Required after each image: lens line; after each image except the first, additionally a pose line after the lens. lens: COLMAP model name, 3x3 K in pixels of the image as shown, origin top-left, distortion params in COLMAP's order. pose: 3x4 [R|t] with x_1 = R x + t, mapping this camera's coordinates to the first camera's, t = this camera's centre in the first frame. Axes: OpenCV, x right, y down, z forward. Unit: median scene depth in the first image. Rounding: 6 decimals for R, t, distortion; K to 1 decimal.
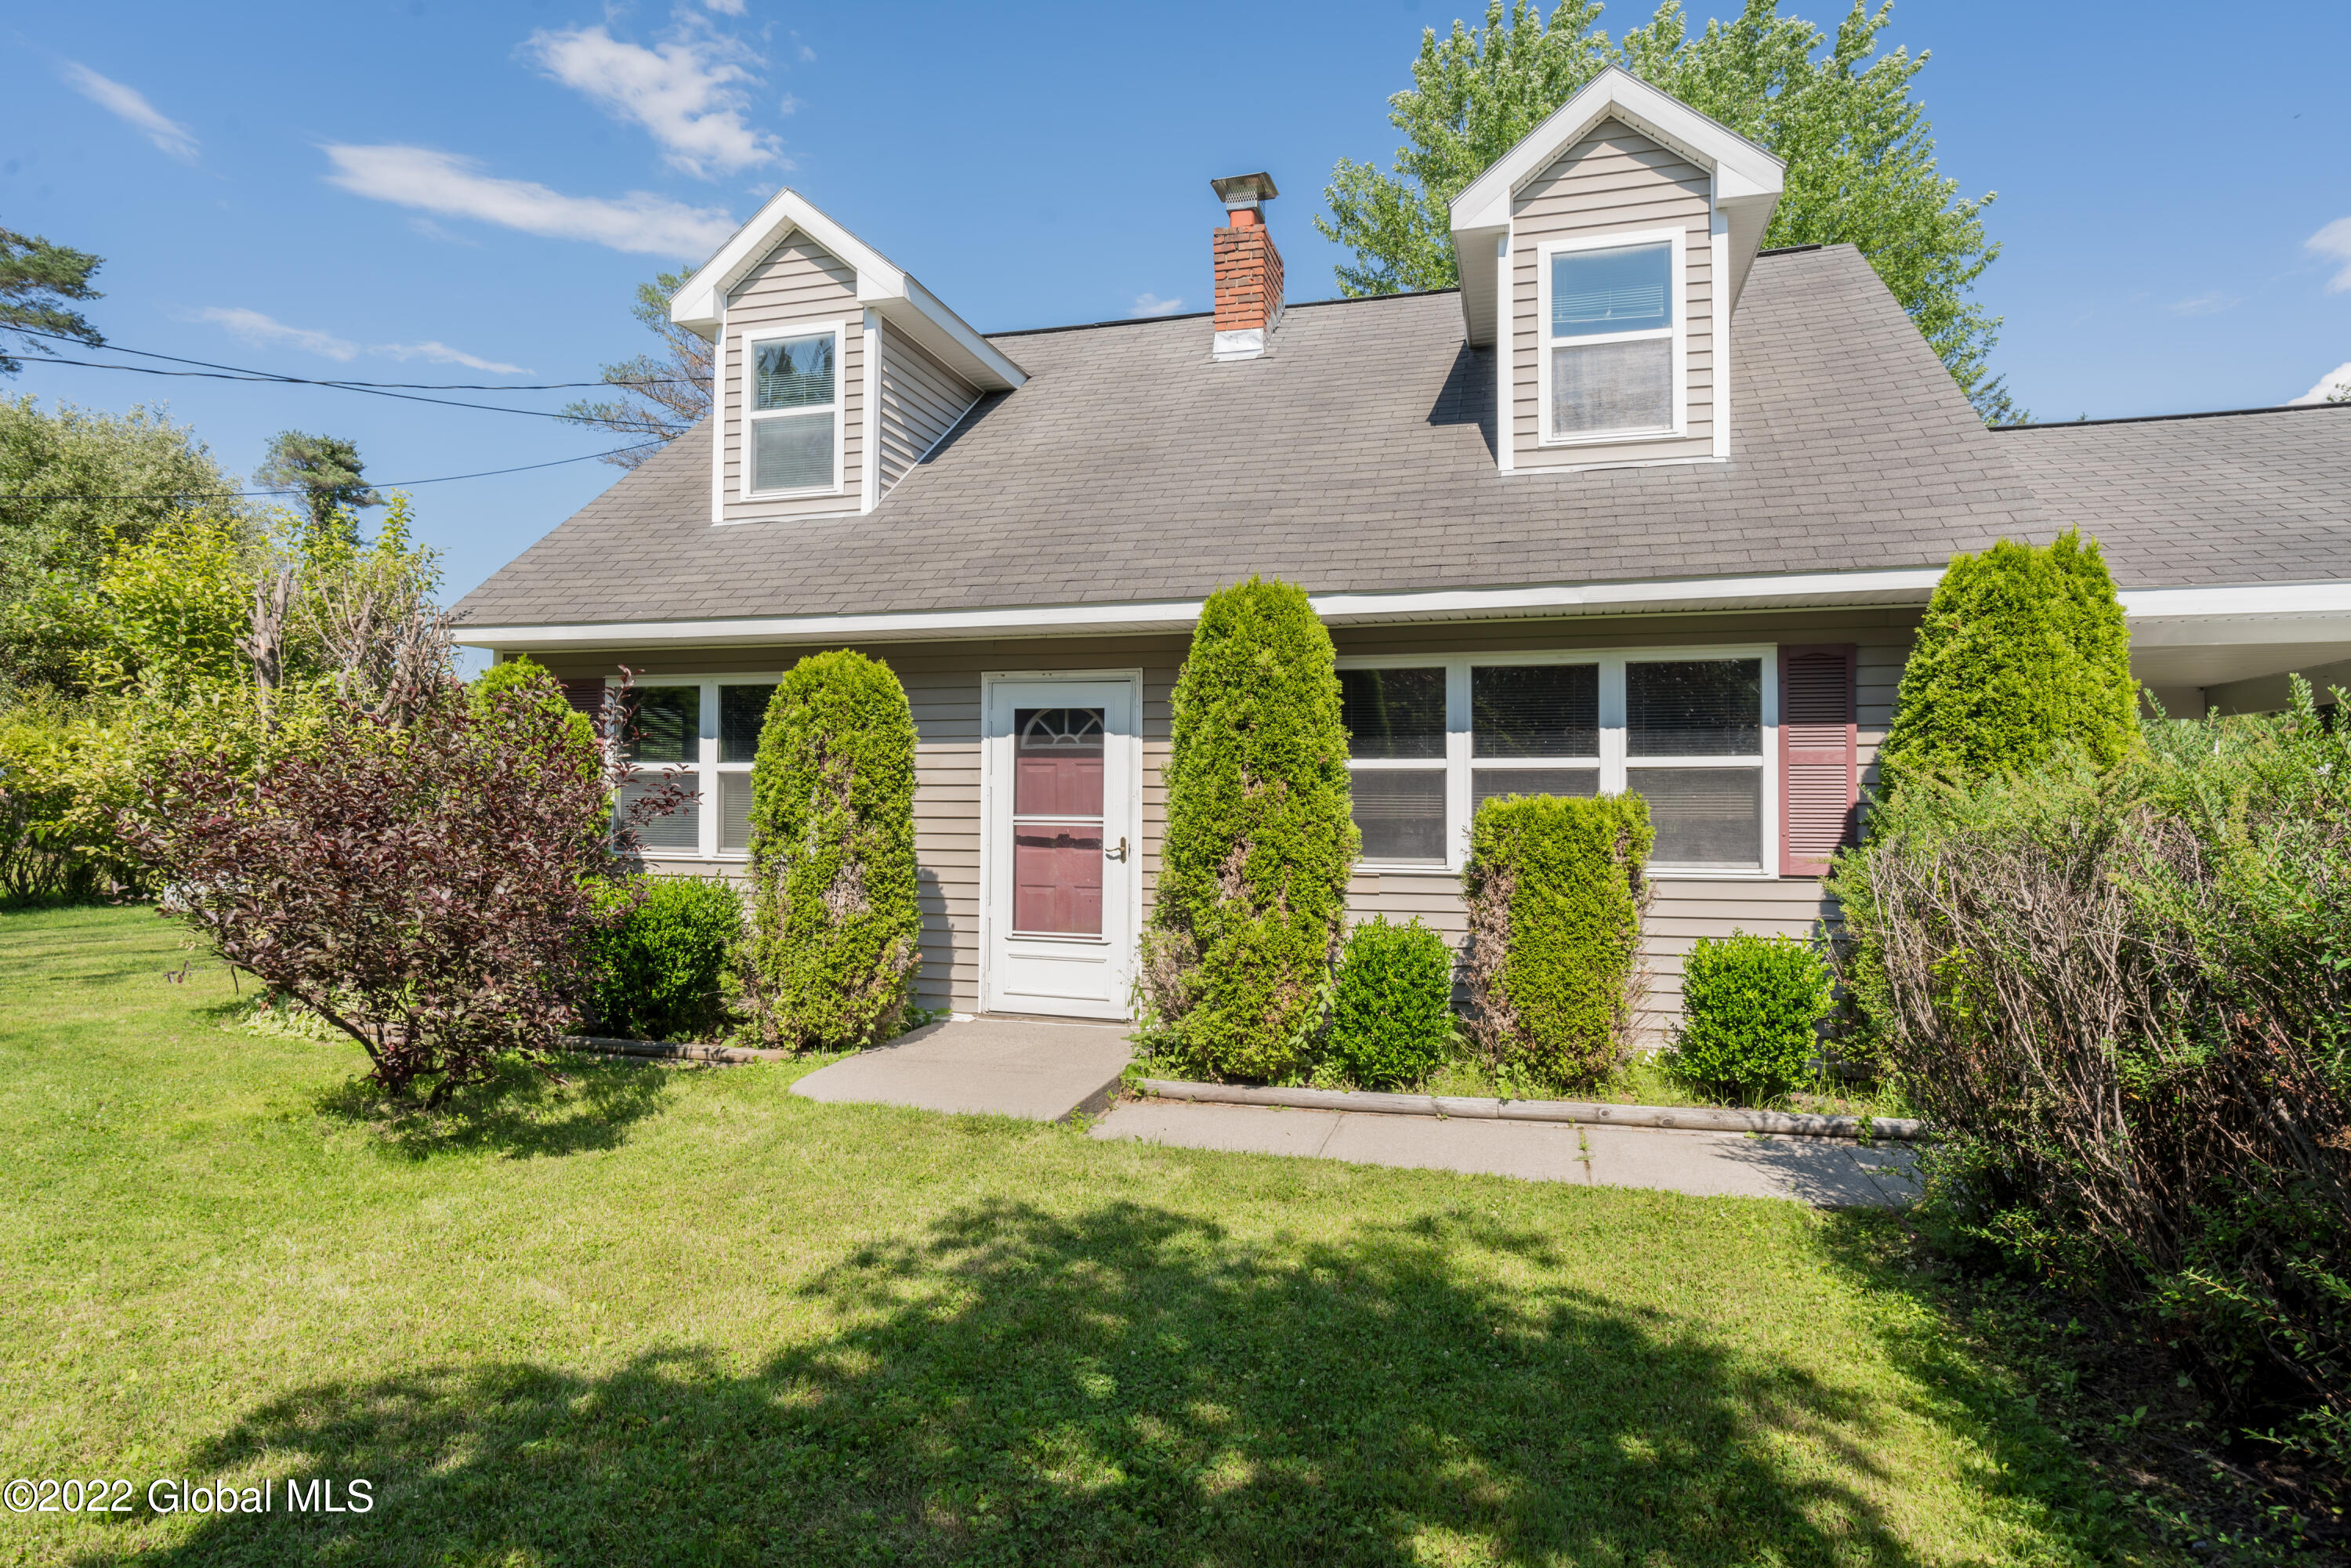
lens RADIAL K [[1298.0, 0, 1175.5], [0, 1298.0, 784.0], [0, 0, 1]] dist [0.000921, -0.000085]
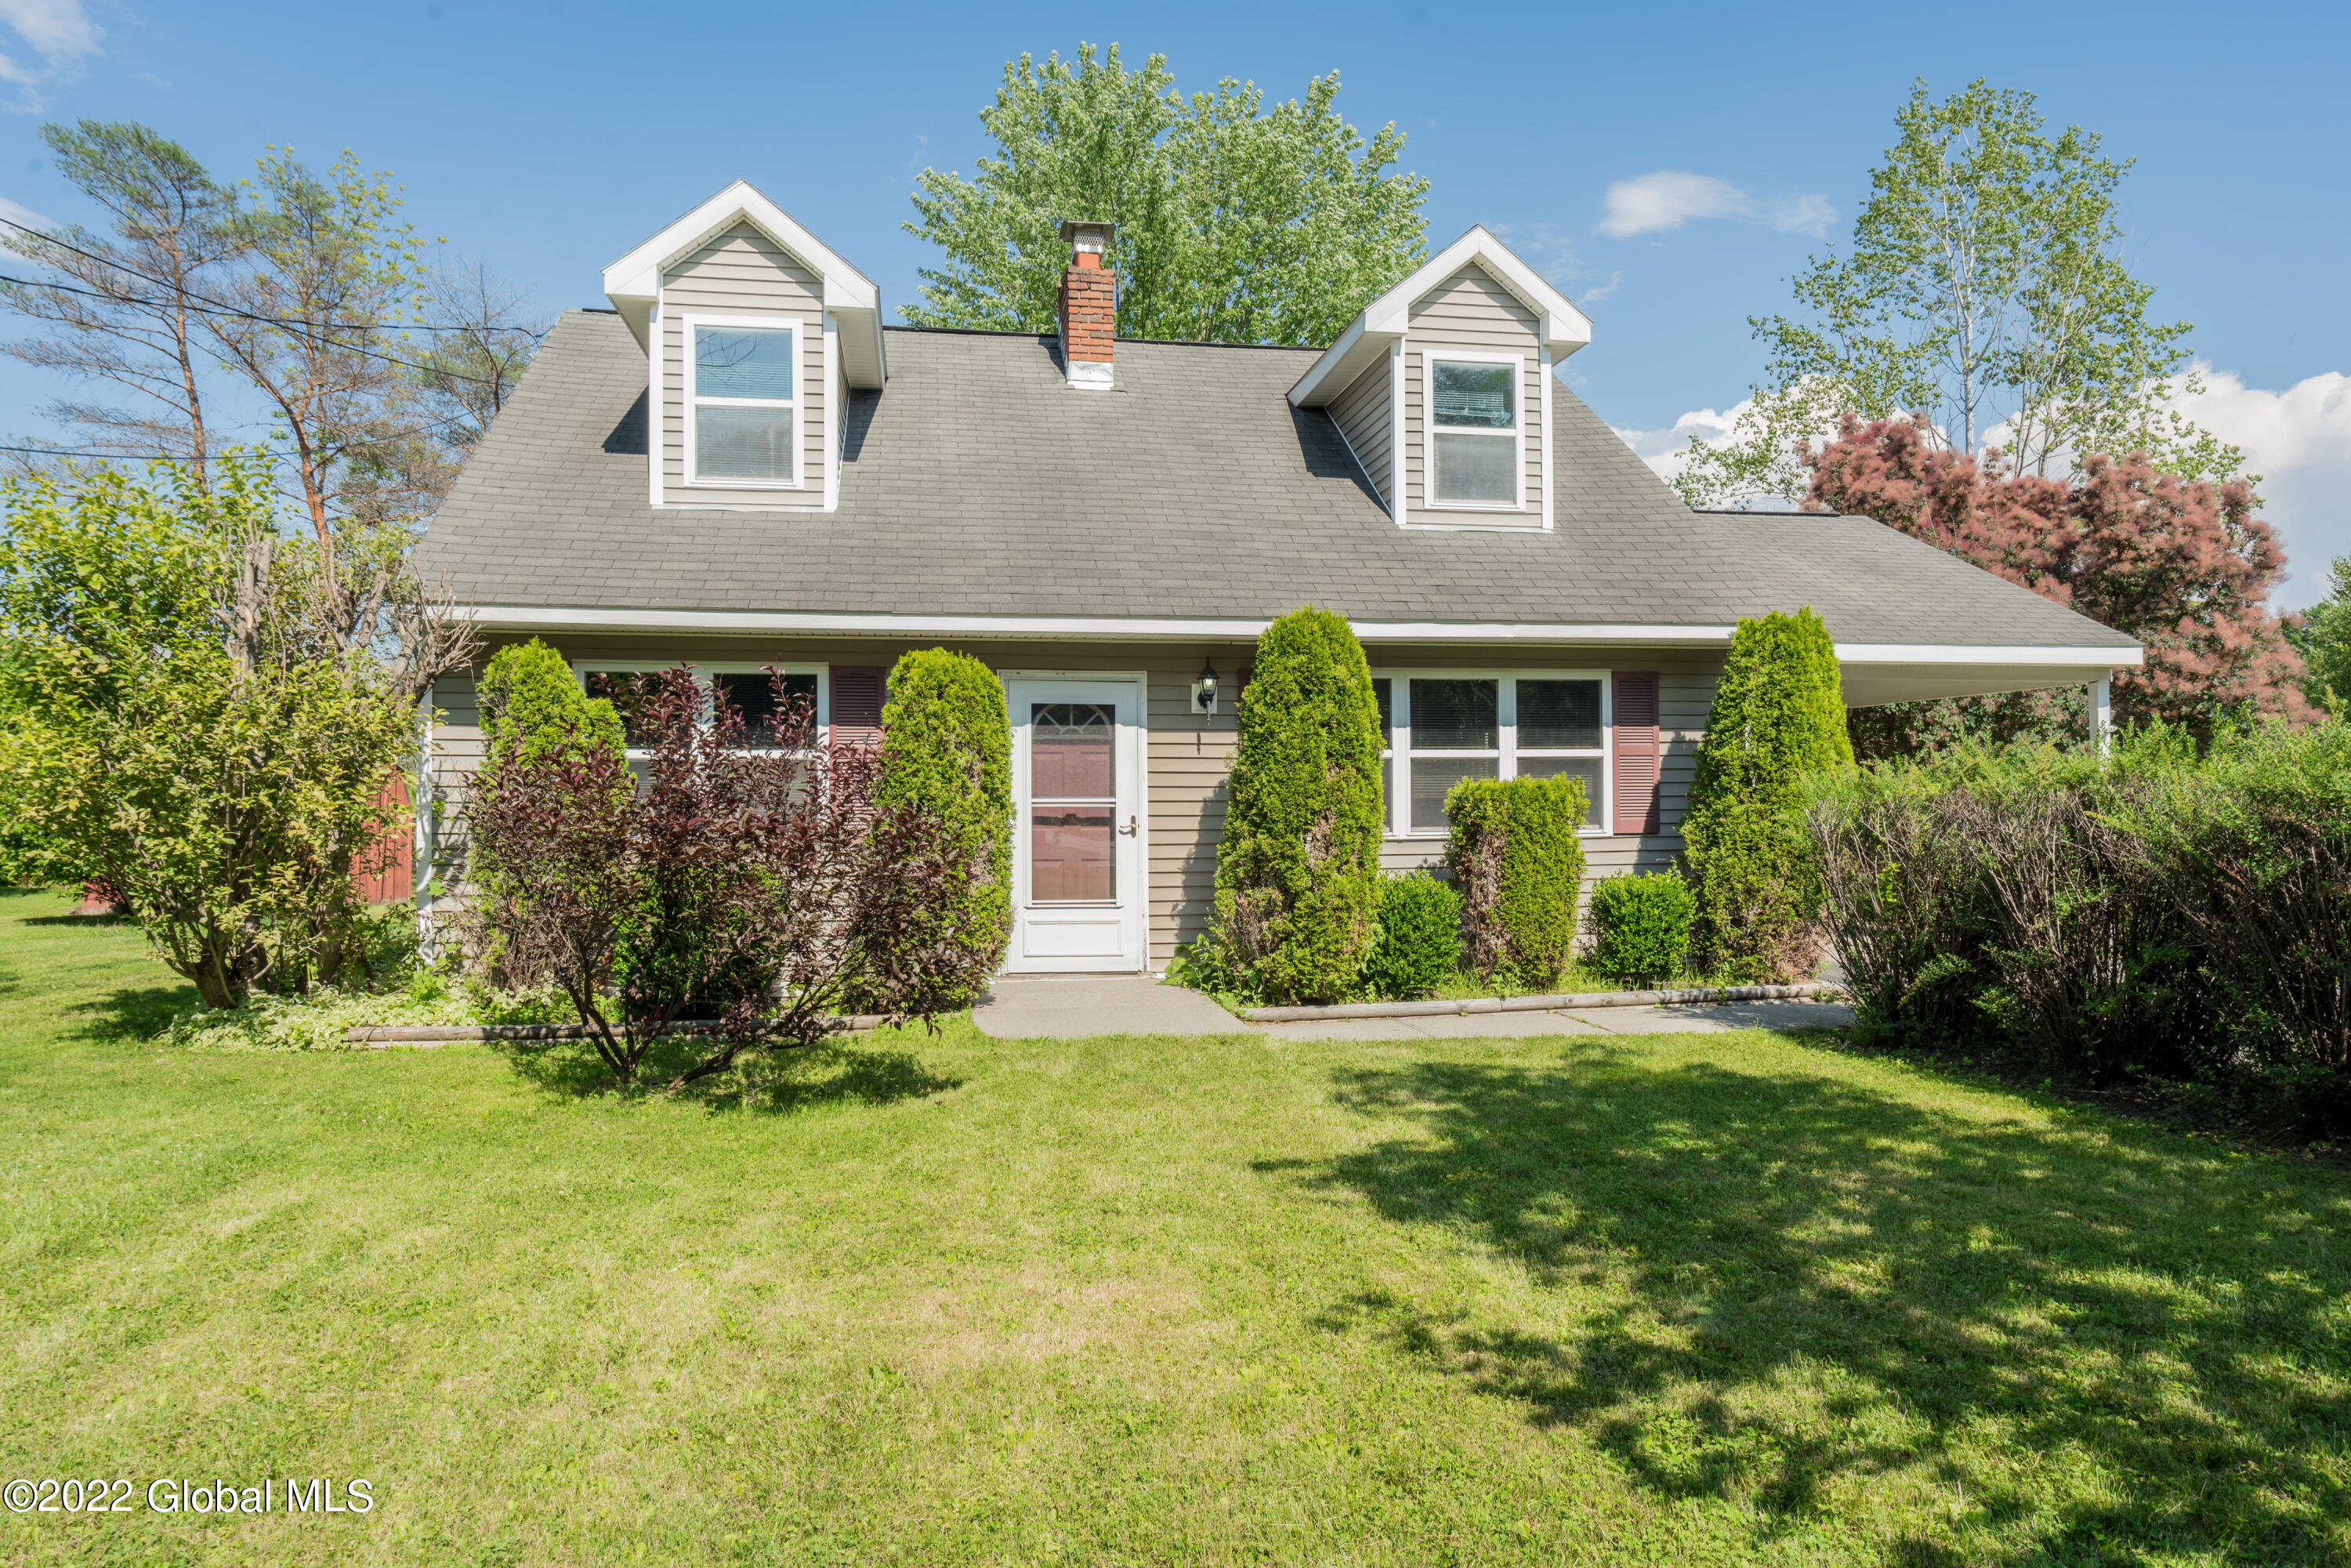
lens RADIAL K [[1355.1, 0, 1175.5], [0, 1355.1, 784.0], [0, 0, 1]] dist [0.001394, -0.000102]
pose [[0.904595, -0.007330, 0.426208, -0.531562], [0.001683, 0.999906, 0.013624, -0.003845], [-0.426268, -0.011607, 0.904522, -0.121518]]
